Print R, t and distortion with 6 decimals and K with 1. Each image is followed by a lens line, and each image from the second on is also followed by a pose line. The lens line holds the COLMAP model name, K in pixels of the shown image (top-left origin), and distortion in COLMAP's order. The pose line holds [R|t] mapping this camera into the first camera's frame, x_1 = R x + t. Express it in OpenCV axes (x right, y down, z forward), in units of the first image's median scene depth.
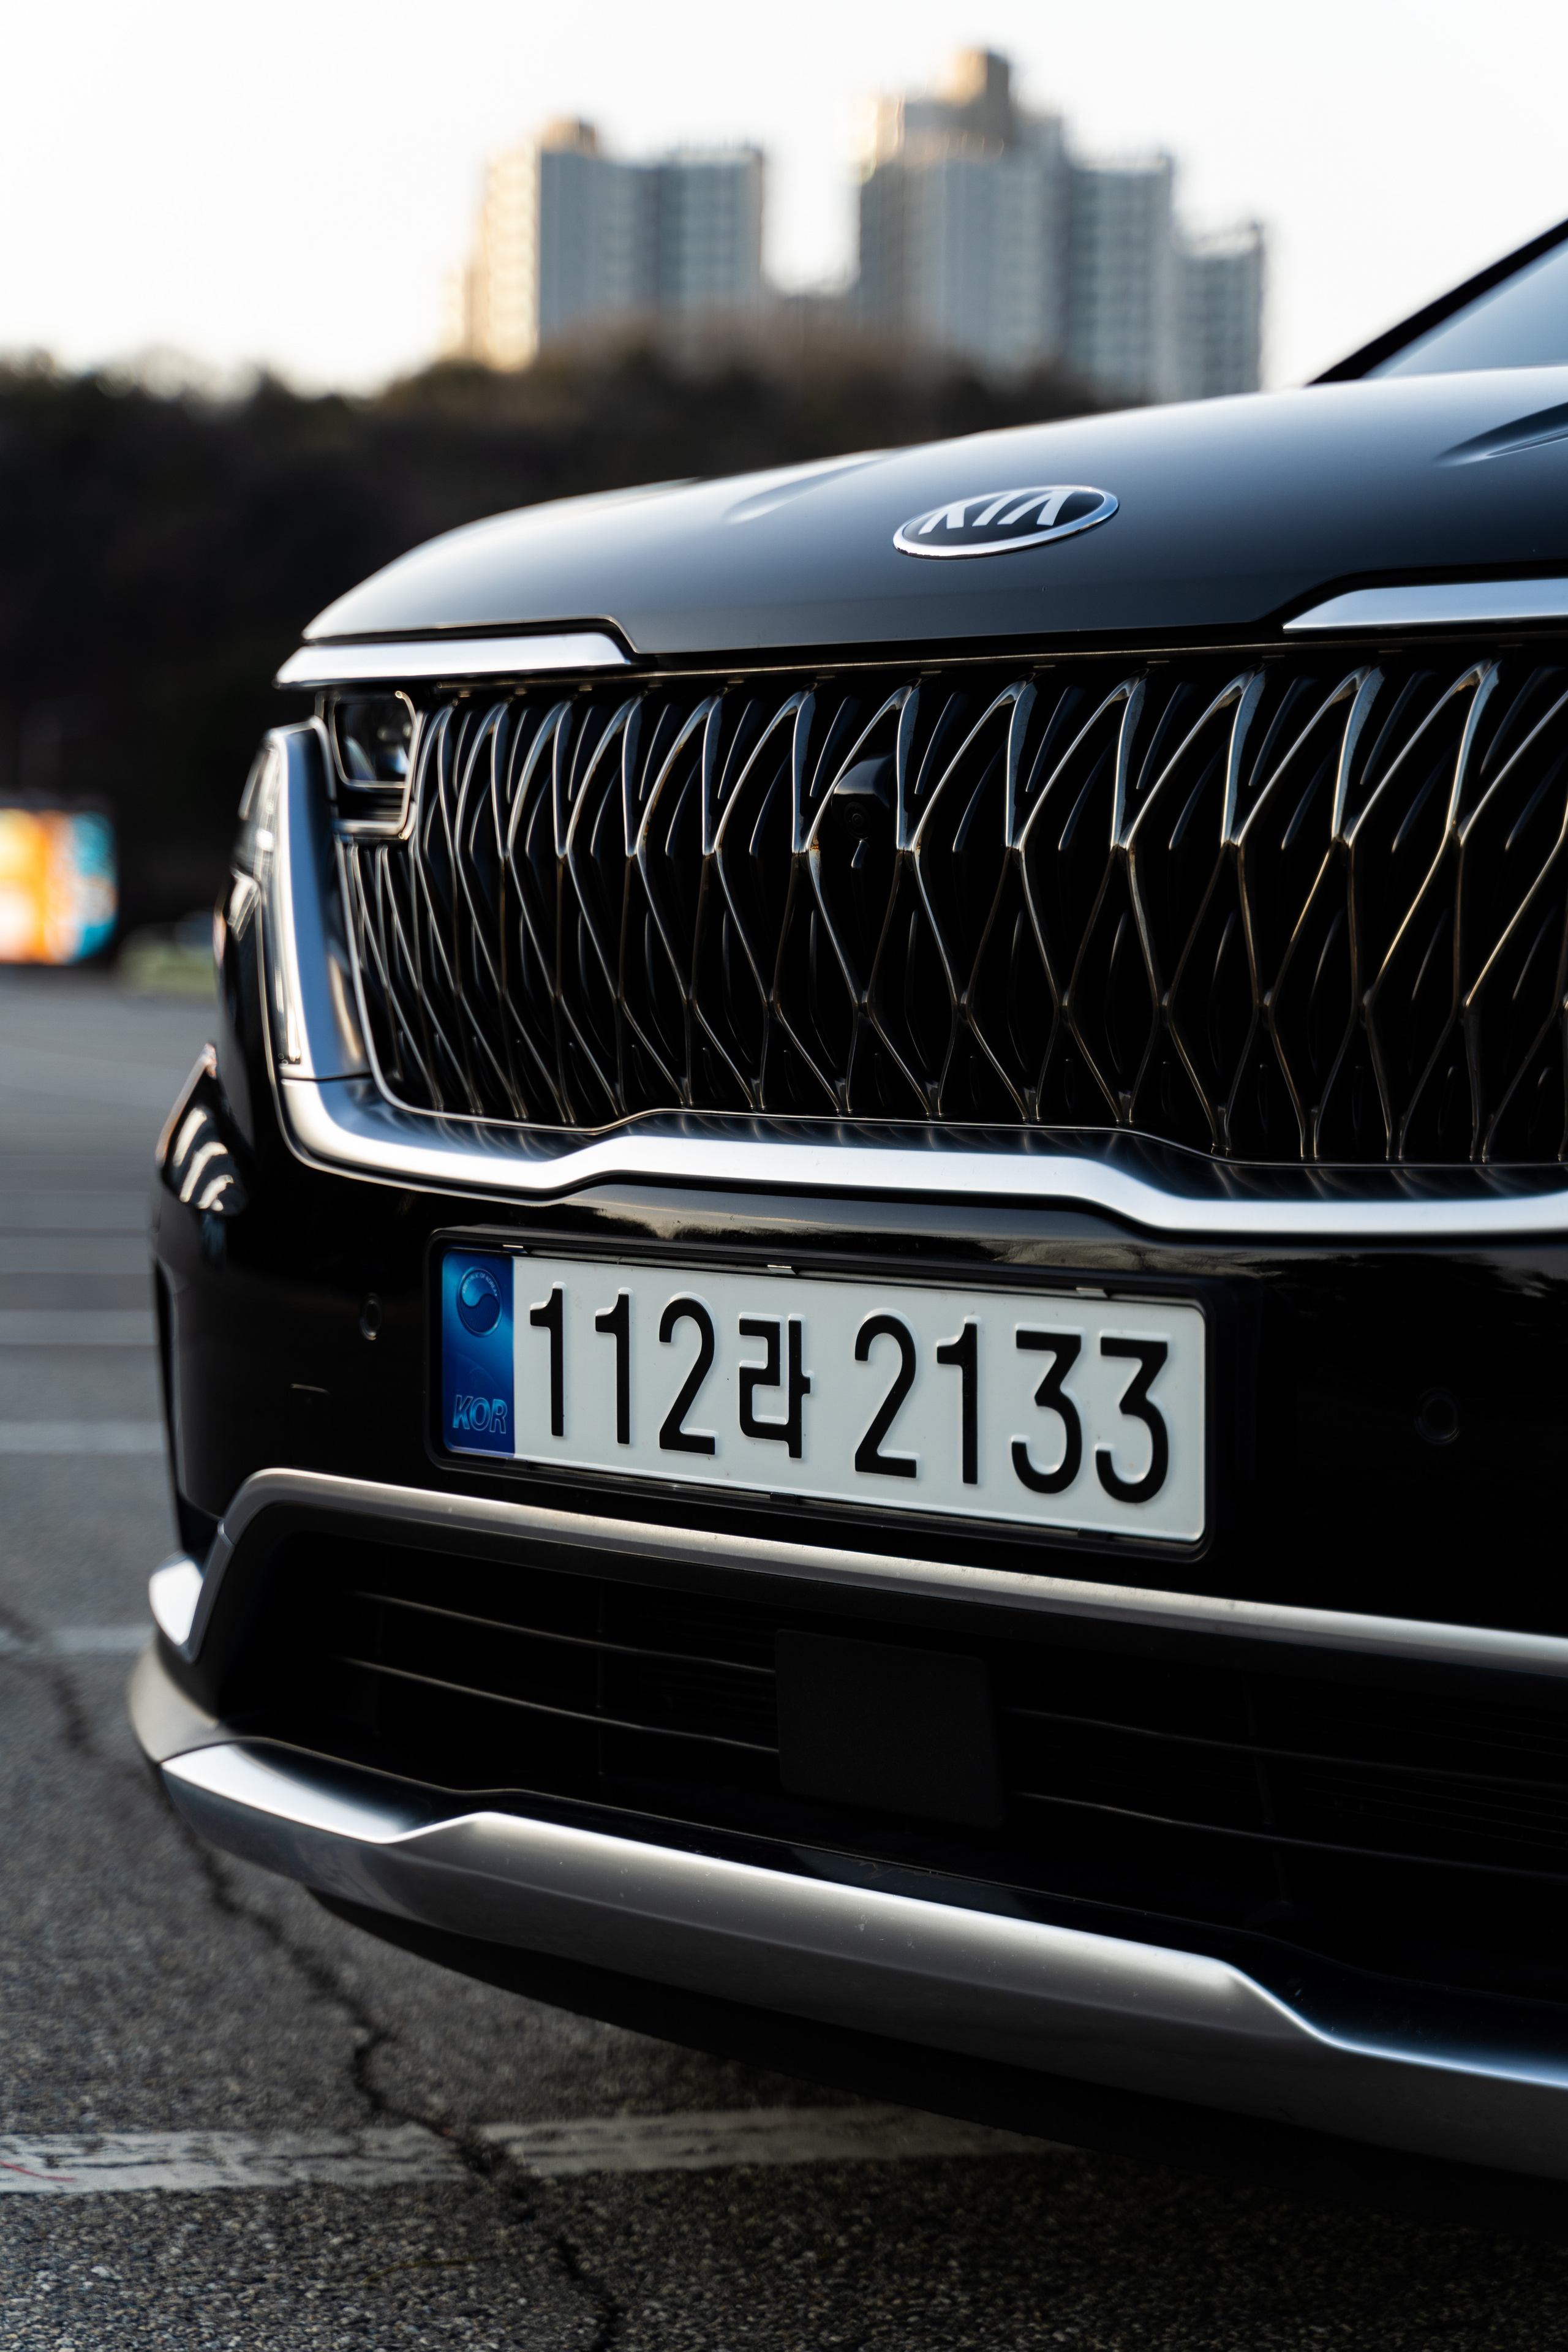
lens RADIAL K [[5163.2, 0, 776.9], [0, 5163.2, 1161.6], [0, 0, 1]] dist [0.039488, 0.000000]
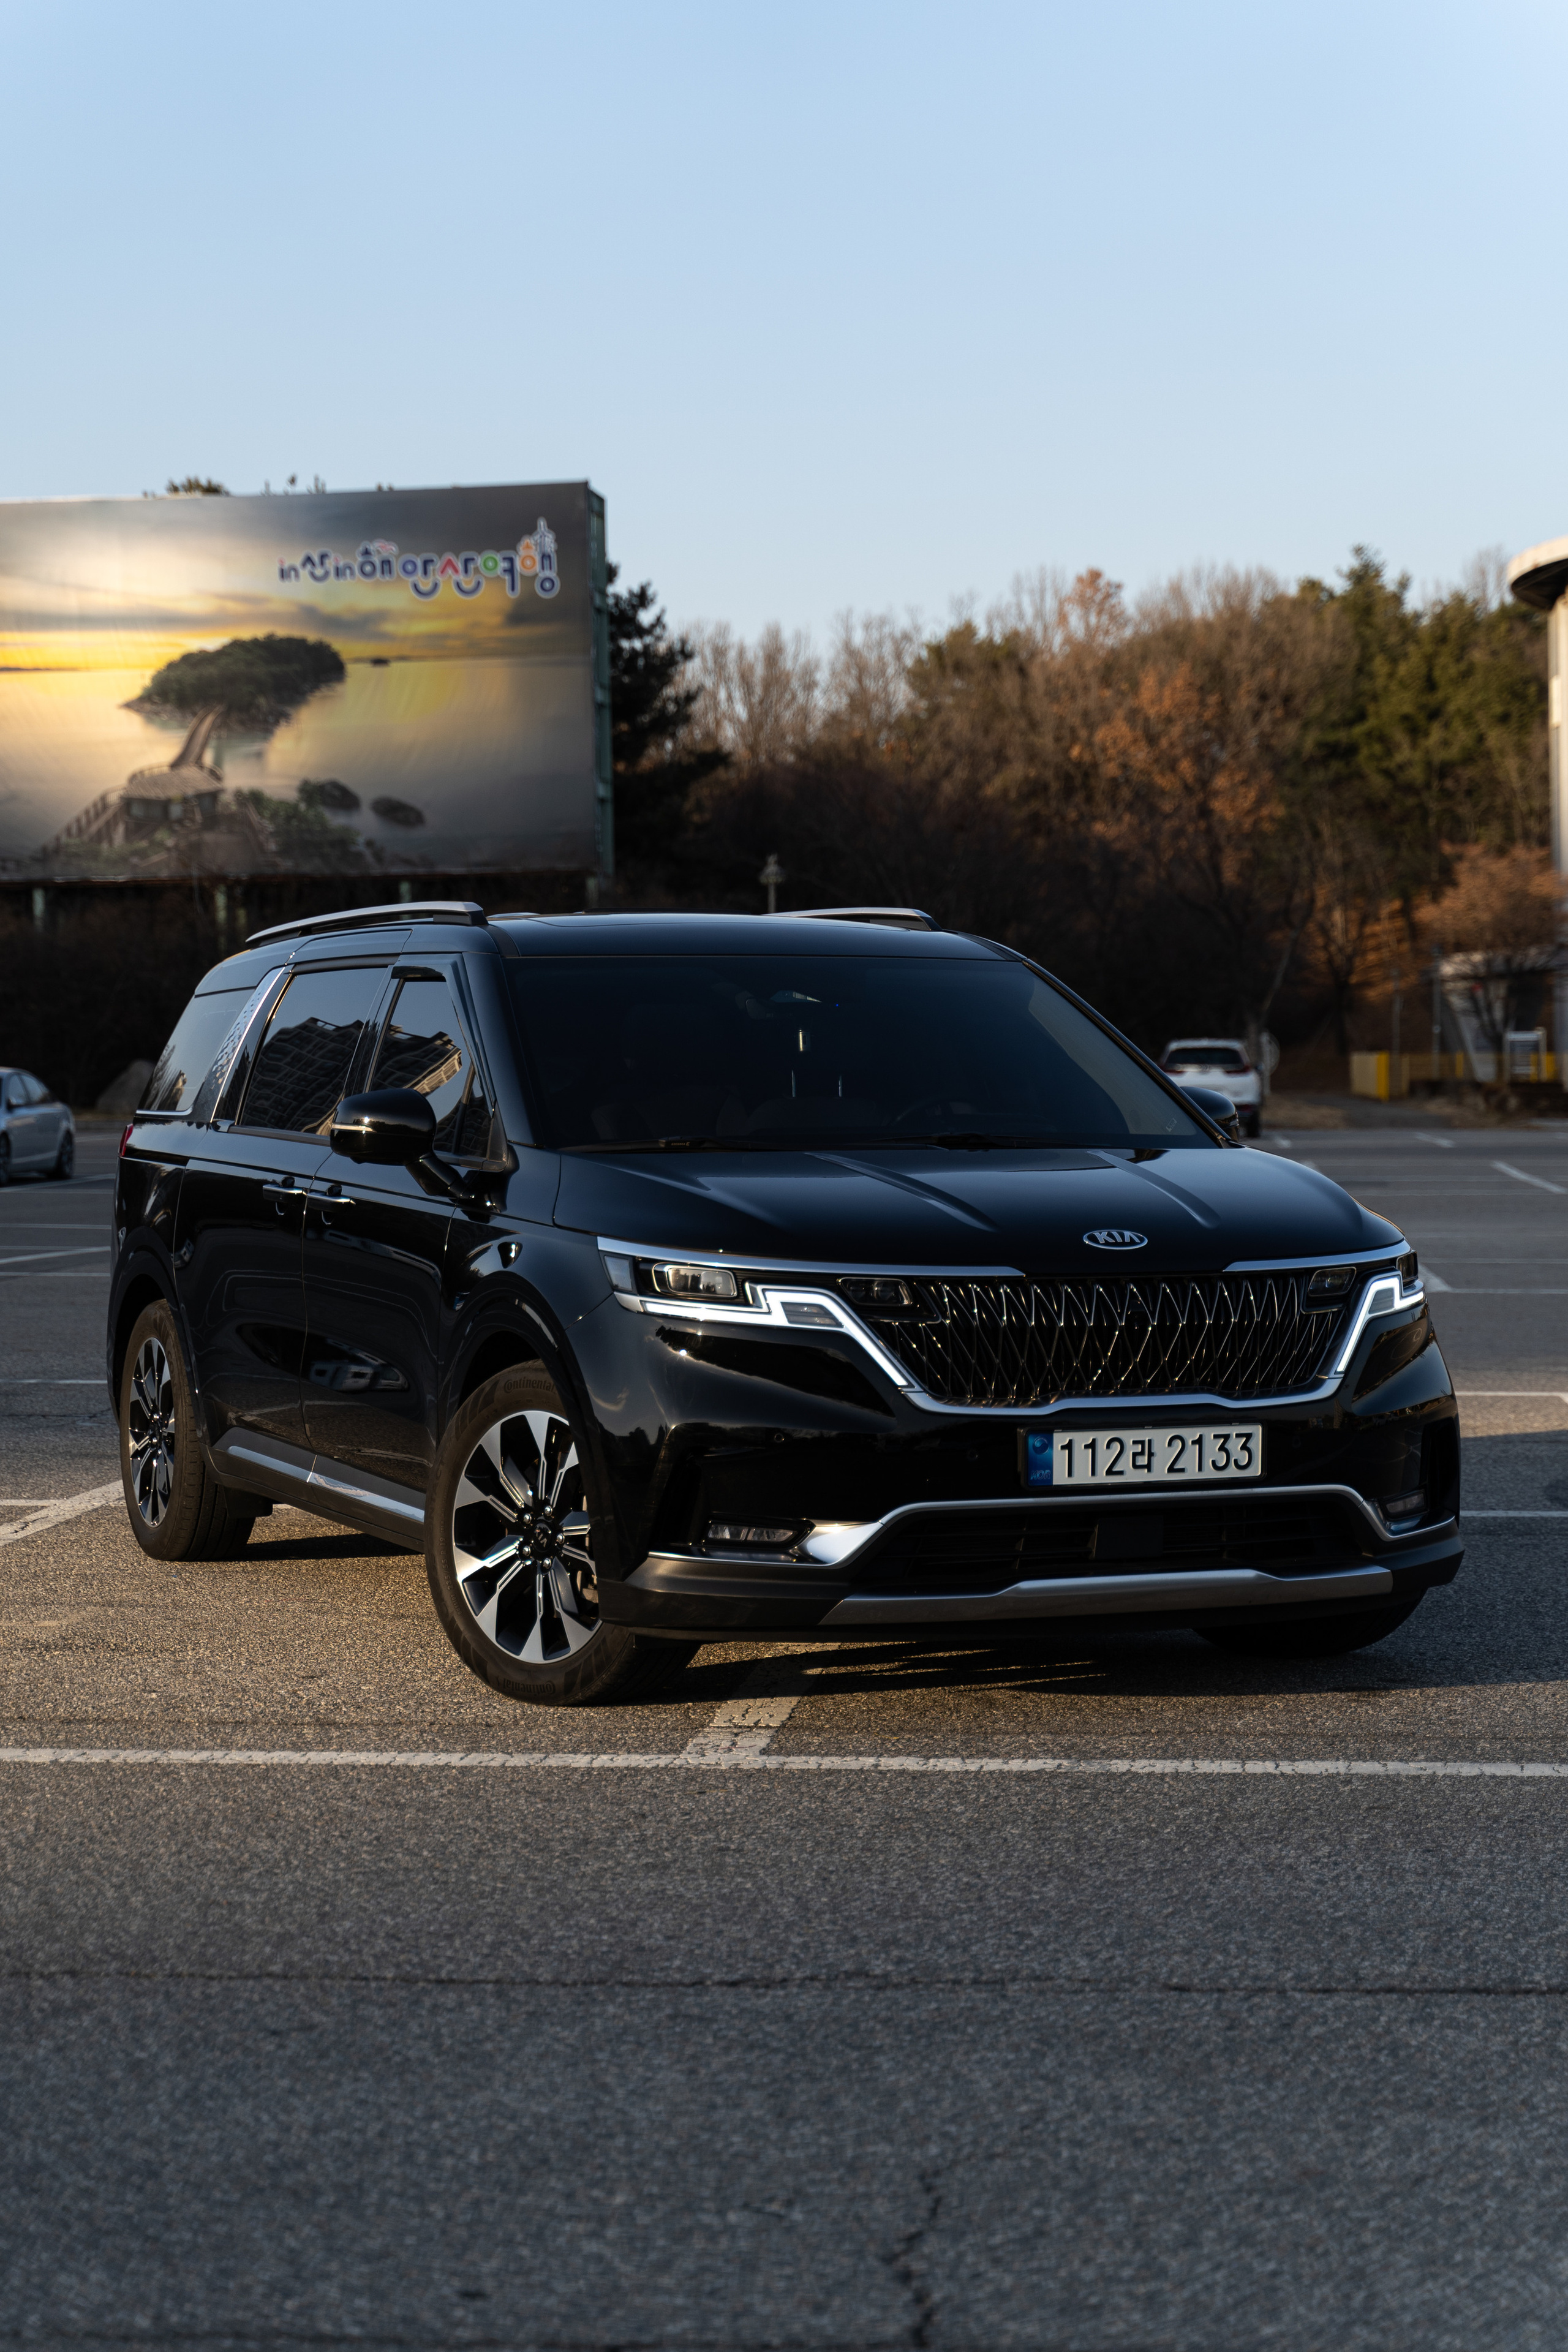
lens RADIAL K [[4483.3, 0, 826.4], [0, 4483.3, 1166.9], [0, 0, 1]] dist [0.038483, 0.000000]
pose [[0.347689, -0.044473, 0.936555, -3.480912], [0.036646, 0.998756, 0.033823, -0.321794], [-0.936894, 0.022561, 0.348886, -0.021992]]
